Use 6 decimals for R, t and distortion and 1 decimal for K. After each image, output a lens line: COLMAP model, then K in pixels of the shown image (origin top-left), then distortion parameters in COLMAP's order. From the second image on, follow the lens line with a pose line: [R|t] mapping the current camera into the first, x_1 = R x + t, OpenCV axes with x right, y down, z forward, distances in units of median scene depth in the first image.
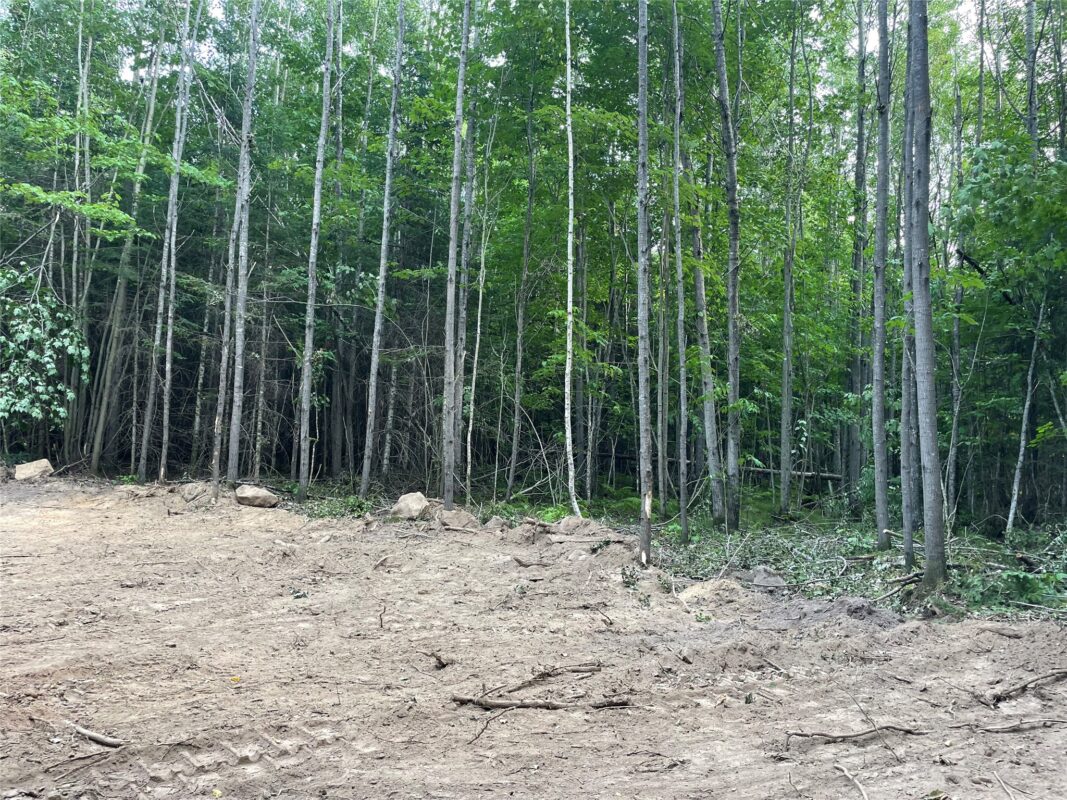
lens RADIAL K [[800.0, 0, 531.7], [0, 800.0, 401.6], [0, 0, 1]] dist [0.090136, -0.118193]
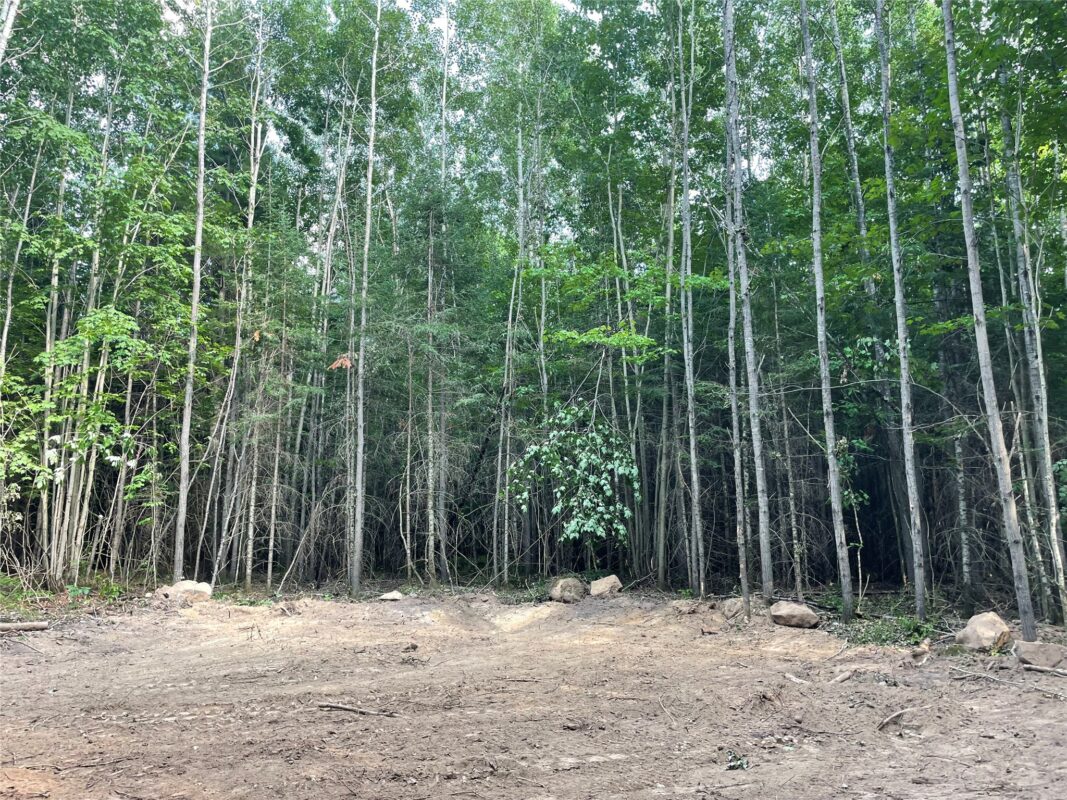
lens RADIAL K [[800.0, 0, 534.7], [0, 800.0, 394.0], [0, 0, 1]] dist [0.090136, -0.118193]
pose [[0.736346, -0.175250, -0.653515, 0.064106], [0.086440, 0.982325, -0.166029, 0.003404], [0.671061, 0.065764, 0.738480, 0.136475]]
